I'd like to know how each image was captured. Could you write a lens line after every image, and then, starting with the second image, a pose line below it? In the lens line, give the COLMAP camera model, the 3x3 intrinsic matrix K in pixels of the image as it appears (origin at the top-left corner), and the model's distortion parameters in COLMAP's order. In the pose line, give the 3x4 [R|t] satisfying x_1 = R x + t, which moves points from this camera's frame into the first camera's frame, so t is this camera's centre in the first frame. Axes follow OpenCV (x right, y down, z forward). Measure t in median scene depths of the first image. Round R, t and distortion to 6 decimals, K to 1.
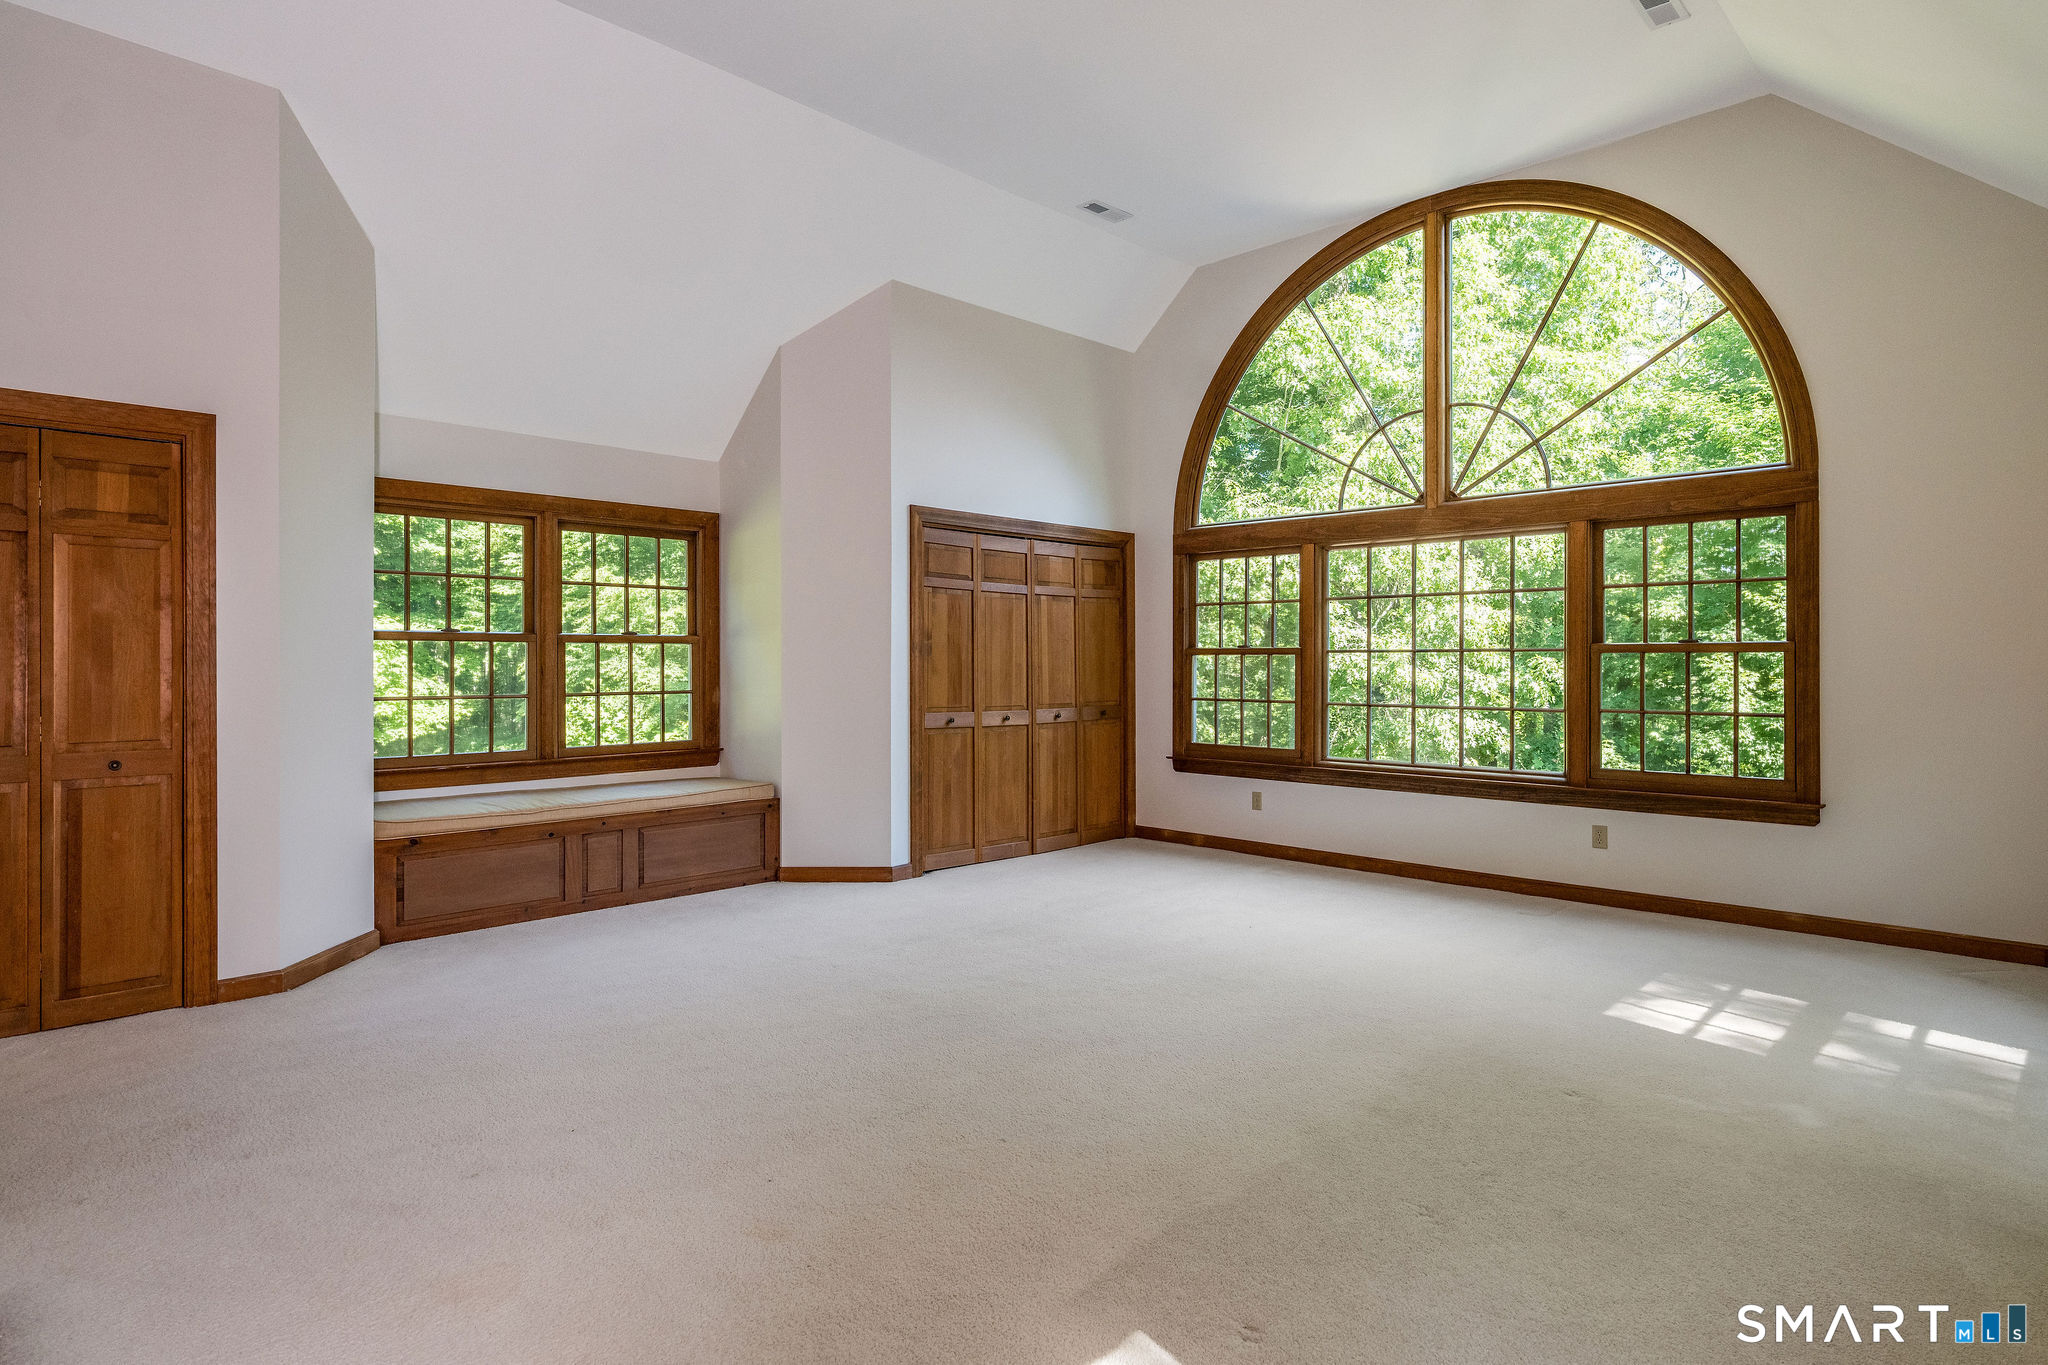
lens RADIAL K [[1130.7, 0, 1021.2], [0, 1130.7, 696.9], [0, 0, 1]] dist [0.003255, 0.000515]
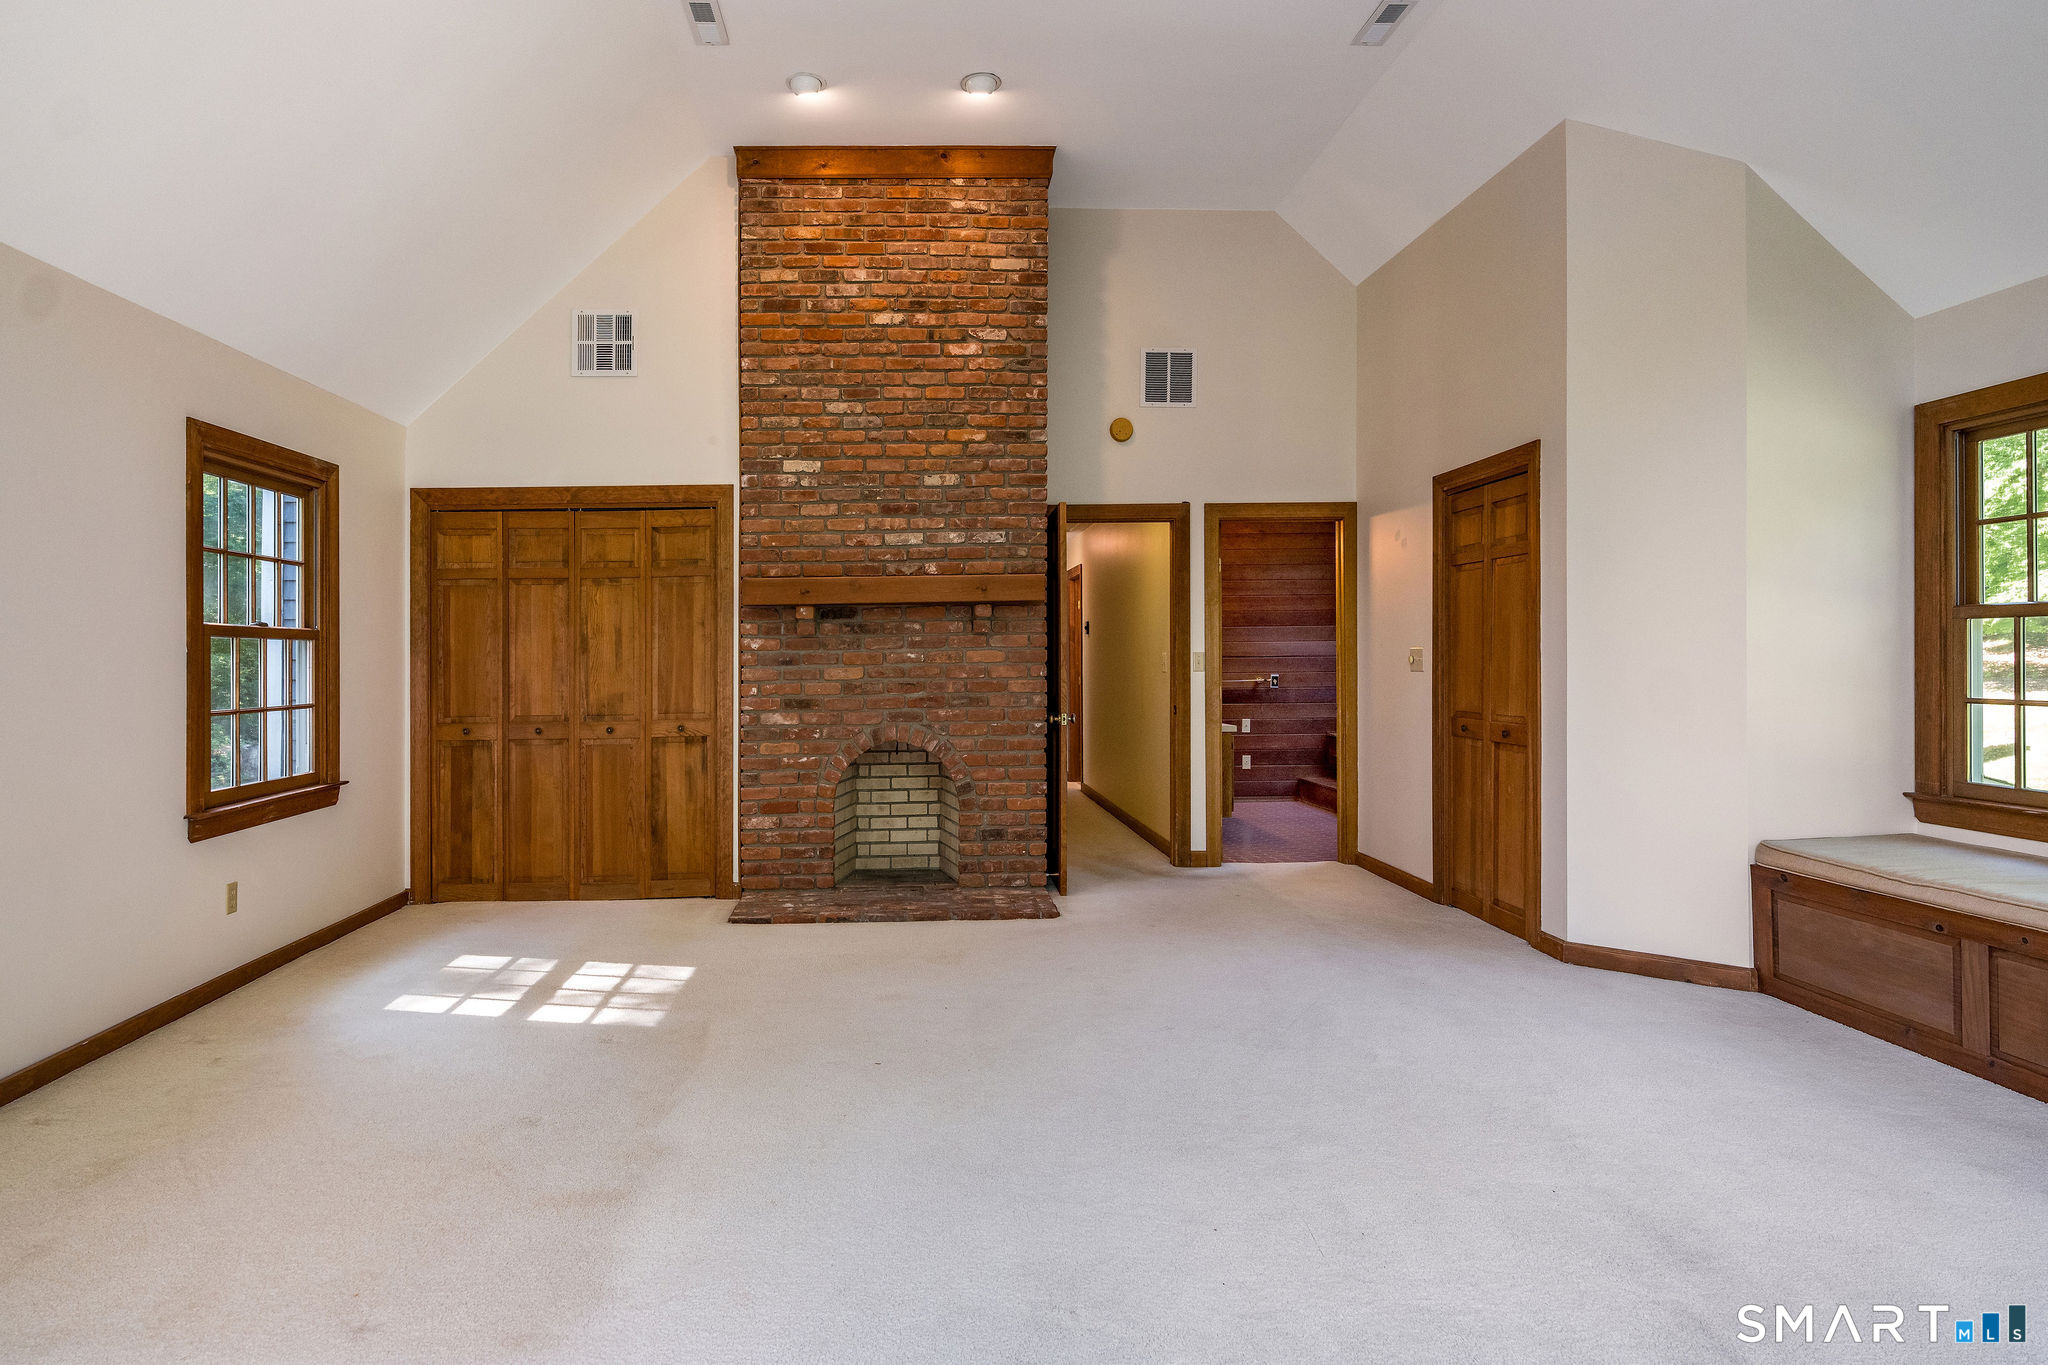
lens RADIAL K [[1130.7, 0, 1021.2], [0, 1130.7, 696.9], [0, 0, 1]] dist [0.003255, 0.000515]
pose [[-0.650287, 0.021439, -0.759386, 0.406345], [-0.019738, 0.998788, 0.045099, -0.023418], [0.759432, 0.044316, -0.649076, 1.105179]]
